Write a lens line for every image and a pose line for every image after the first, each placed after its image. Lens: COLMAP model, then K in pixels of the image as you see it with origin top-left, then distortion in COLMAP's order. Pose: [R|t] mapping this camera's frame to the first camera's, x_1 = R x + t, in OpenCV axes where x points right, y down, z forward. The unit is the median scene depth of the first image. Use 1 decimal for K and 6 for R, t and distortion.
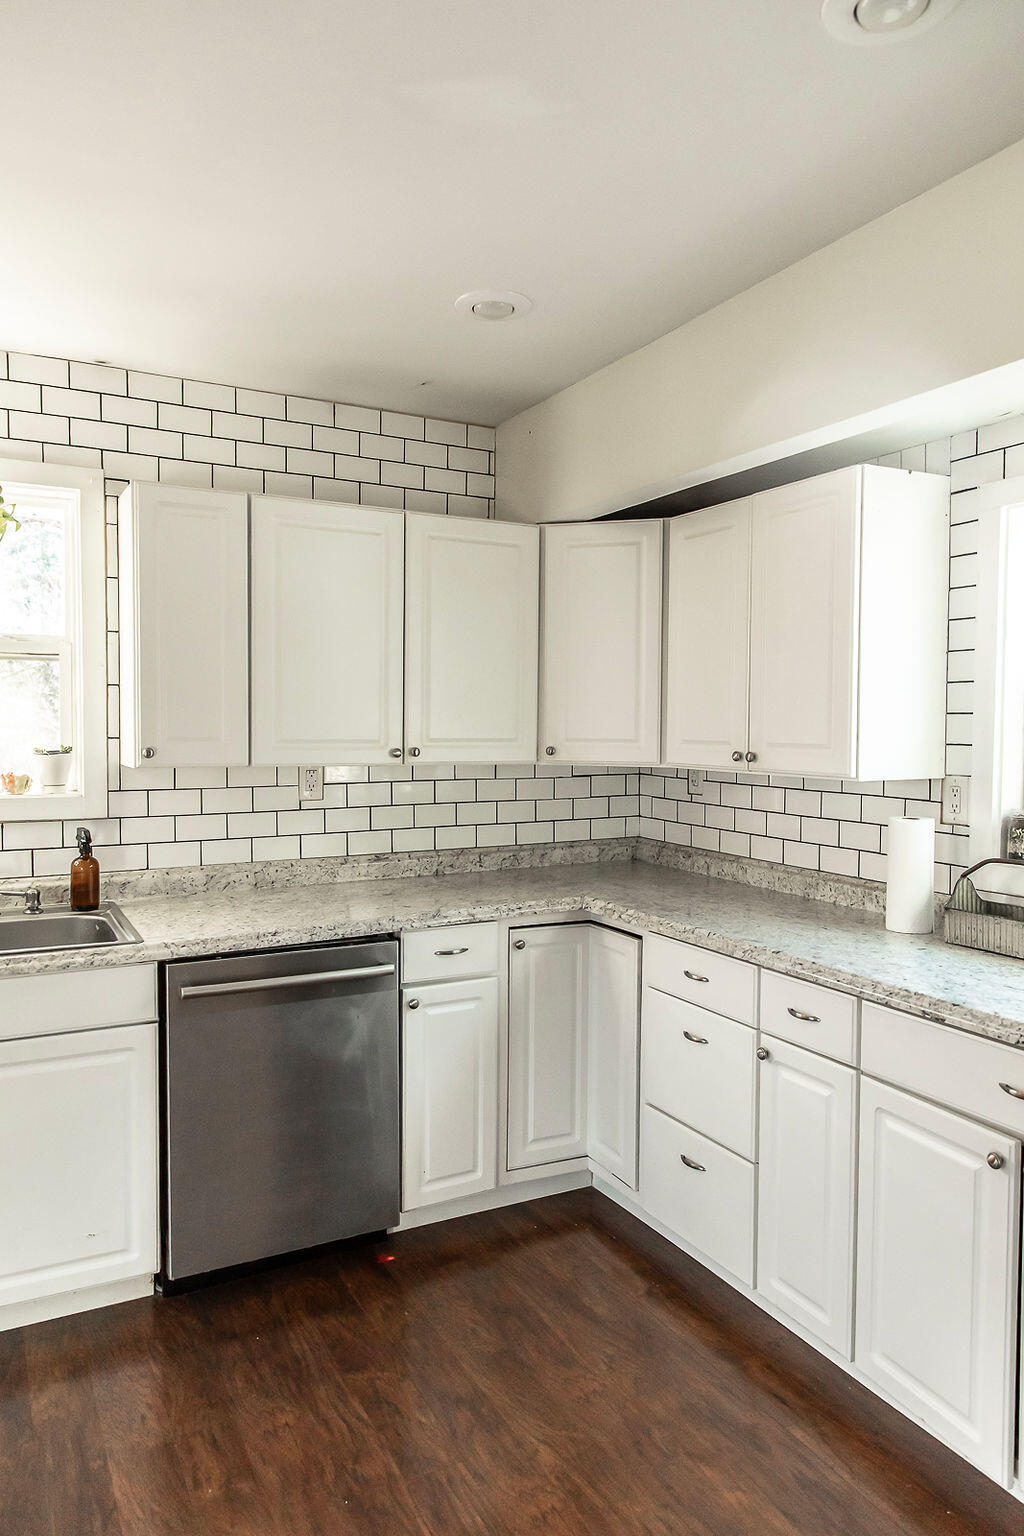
lens RADIAL K [[1045.5, 0, 507.5], [0, 1045.5, 769.0], [0, 0, 1]] dist [0.017013, -0.008678]
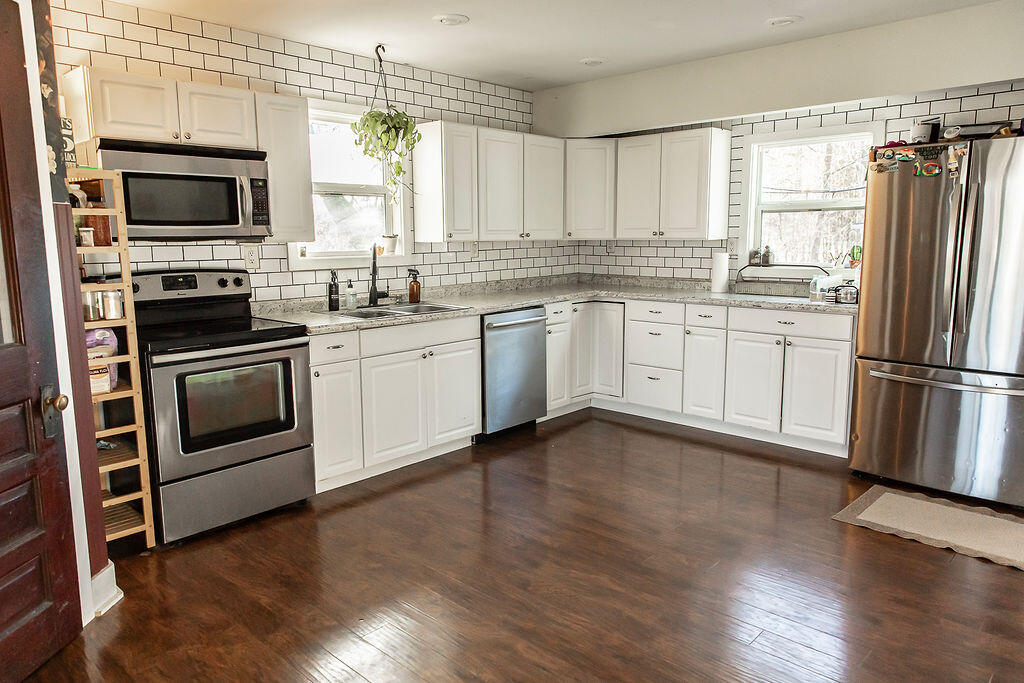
lens RADIAL K [[697.0, 0, 502.0], [0, 697.0, 340.7], [0, 0, 1]] dist [0.017013, -0.008678]
pose [[0.945510, -0.065115, 0.319016, -0.722554], [0.030379, 0.993167, 0.112677, 0.046348], [-0.324173, -0.096846, 0.941028, -0.564689]]
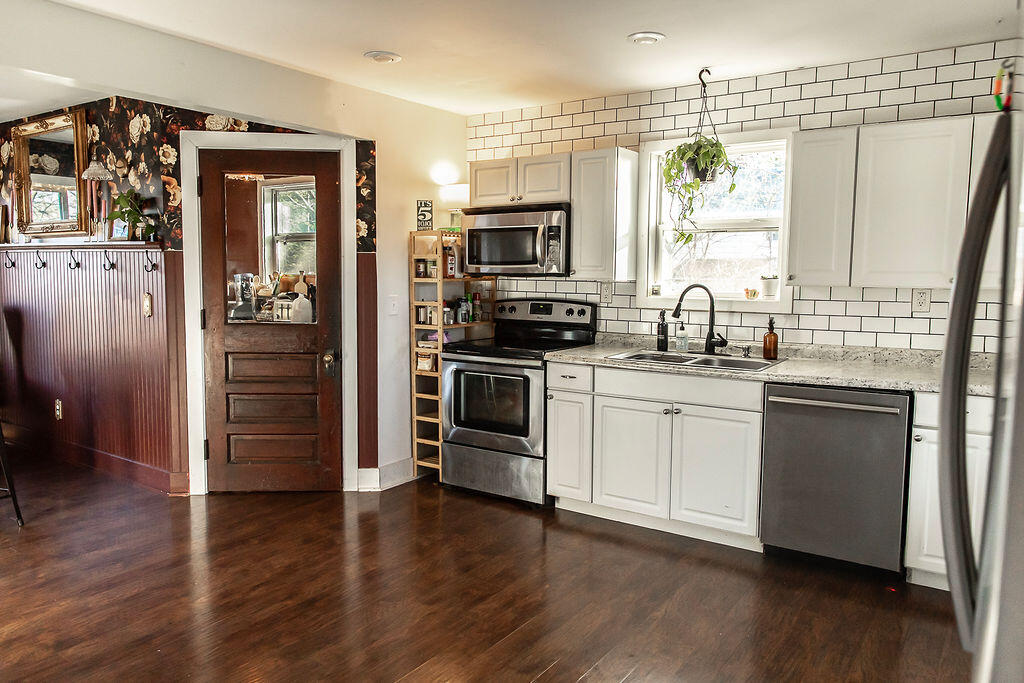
lens RADIAL K [[737.9, 0, 502.1], [0, 737.9, 341.4], [0, 0, 1]] dist [0.005257, 0.001751]
pose [[0.456845, 0.081061, -0.885845, 0.574127], [-0.044943, 0.996671, 0.068025, 0.030126], [0.888410, 0.008736, 0.458968, -0.066421]]
